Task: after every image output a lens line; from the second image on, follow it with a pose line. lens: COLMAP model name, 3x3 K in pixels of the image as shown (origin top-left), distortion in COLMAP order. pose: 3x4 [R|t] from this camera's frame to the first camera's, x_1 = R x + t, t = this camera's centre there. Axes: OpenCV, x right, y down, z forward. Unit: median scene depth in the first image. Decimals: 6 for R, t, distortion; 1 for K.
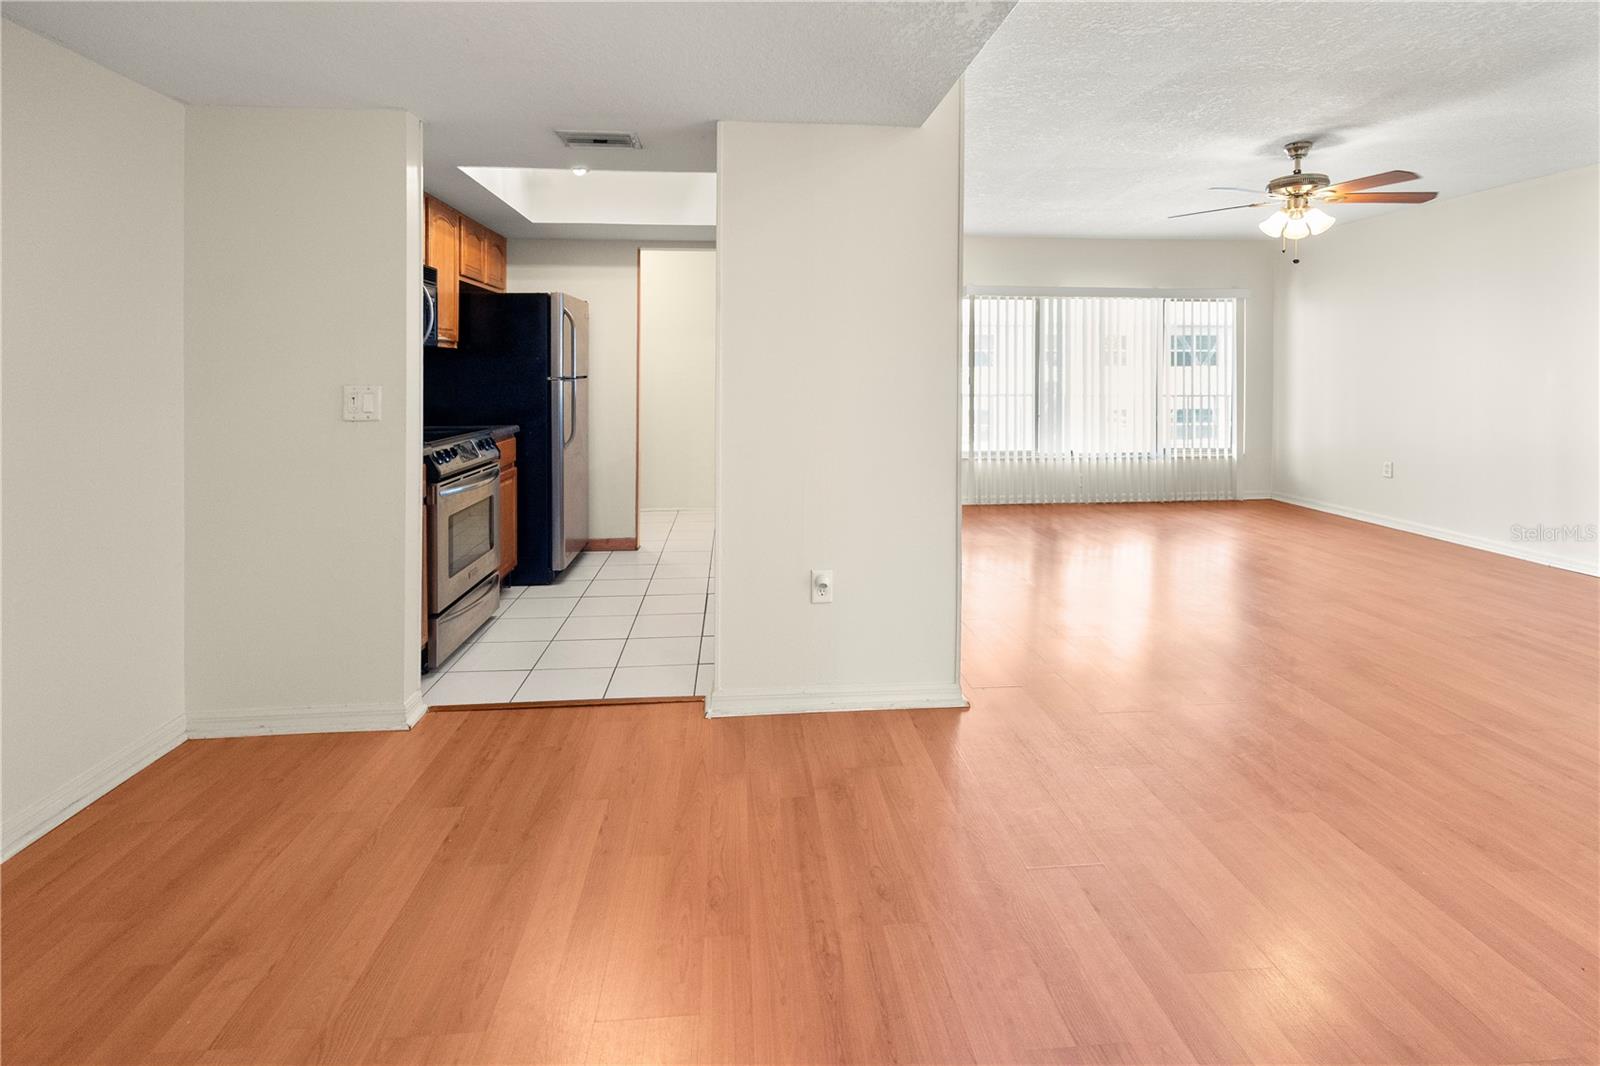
lens RADIAL K [[764.1, 0, 805.4], [0, 764.1, 374.2], [0, 0, 1]] dist [0.005247, 0.000524]
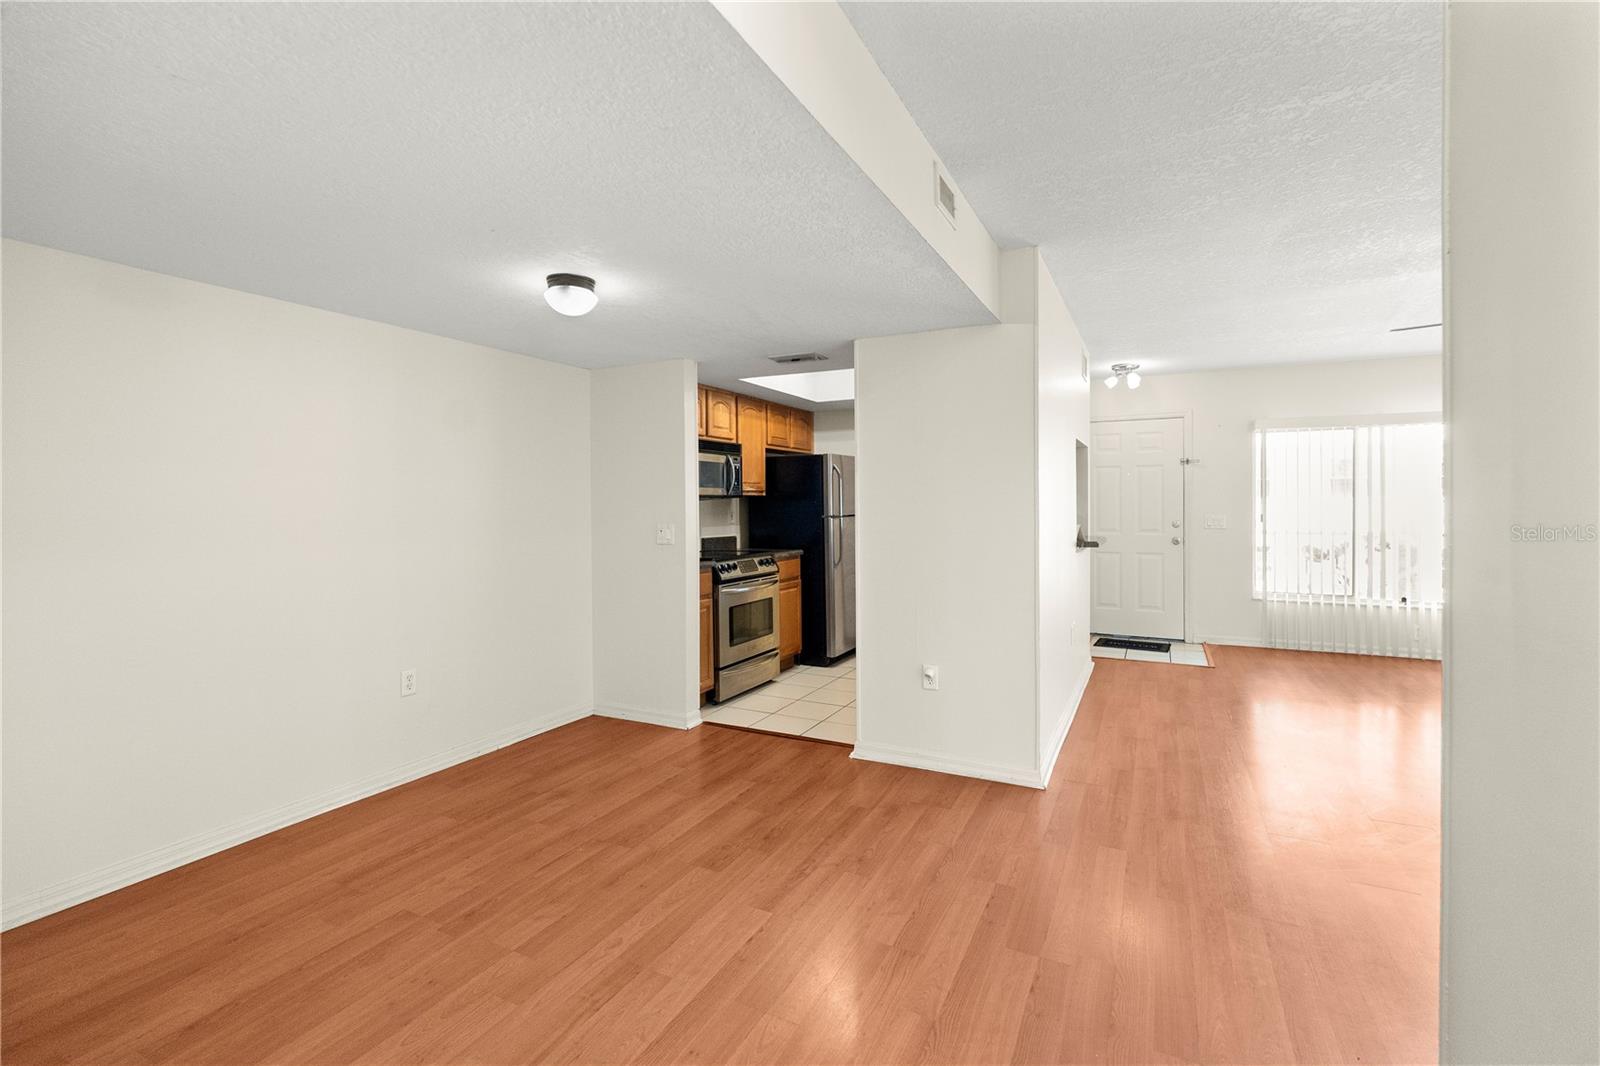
lens RADIAL K [[722.7, 0, 800.6], [0, 722.7, 504.4], [0, 0, 1]] dist [-0.003076, 0.000400]
pose [[0.850440, -0.001309, -0.526070, 0.325061], [0.001965, 0.999998, 0.000688, -0.017837], [0.526068, -0.001619, 0.850441, -0.129235]]
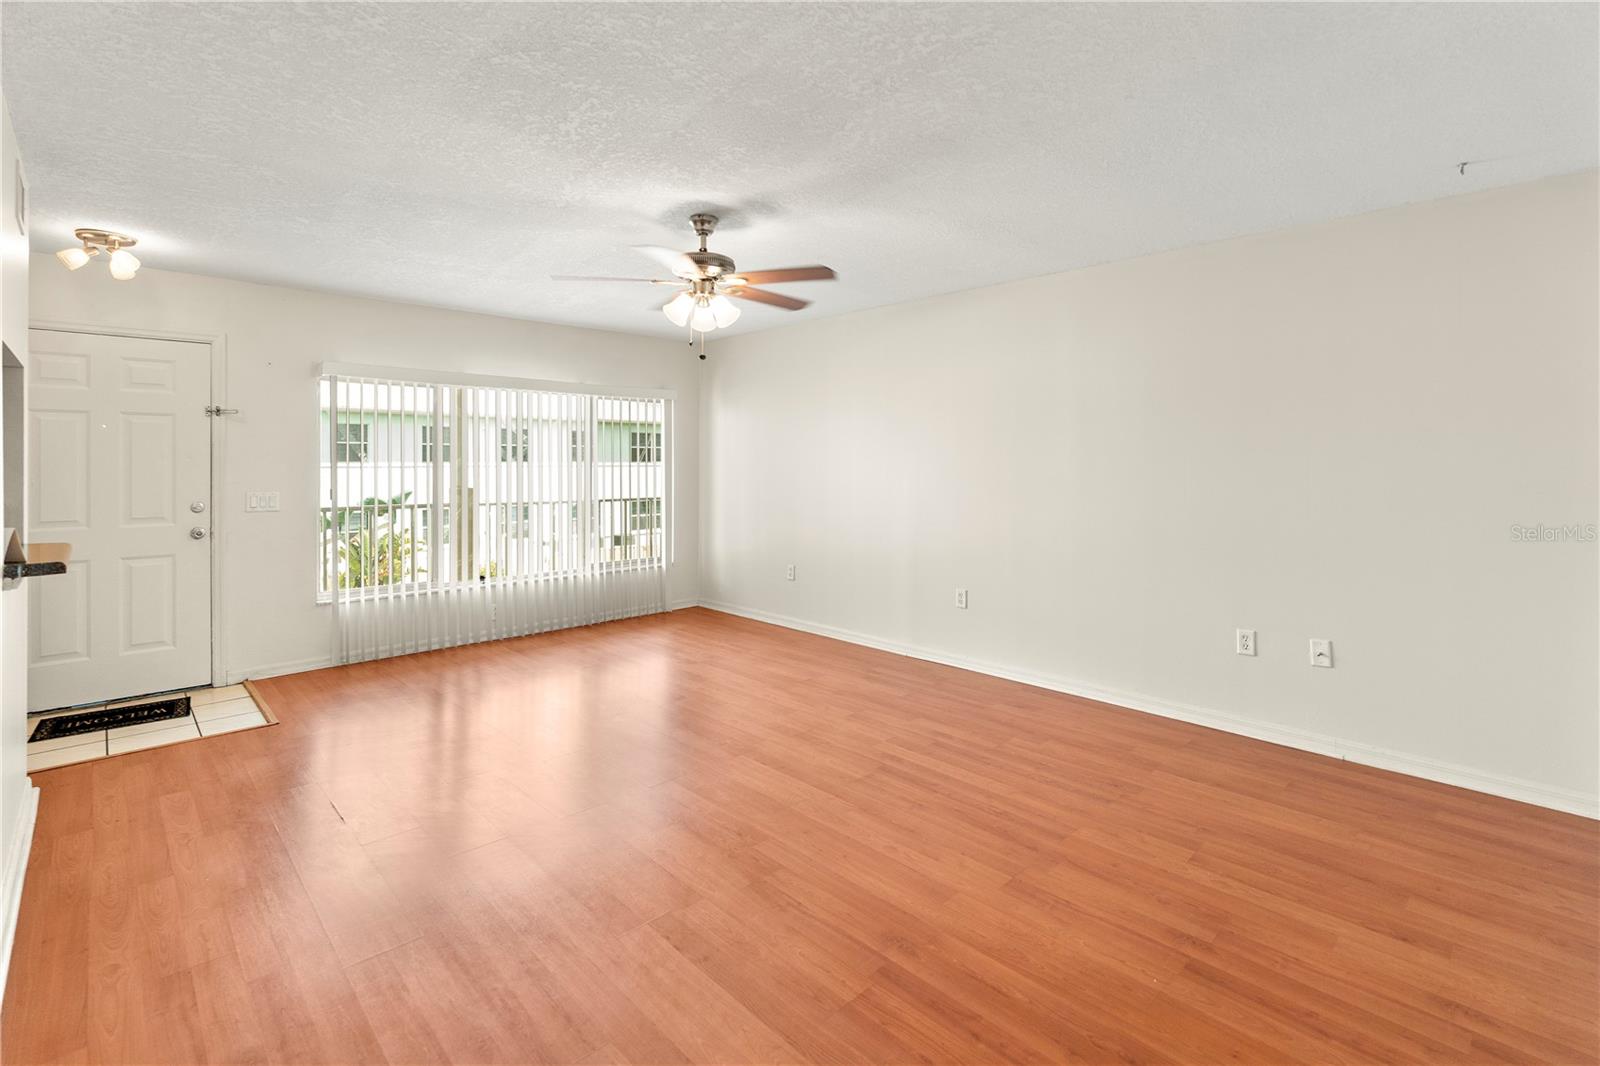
lens RADIAL K [[740.5, 0, 806.4], [0, 740.5, 462.9], [0, 0, 1]] dist [0.002299, 0.000172]
pose [[0.784581, -0.000088, 0.620027, 0.219010], [0.003432, 0.999985, -0.004200, -0.027250], [-0.620017, 0.005424, 0.784570, 0.284538]]
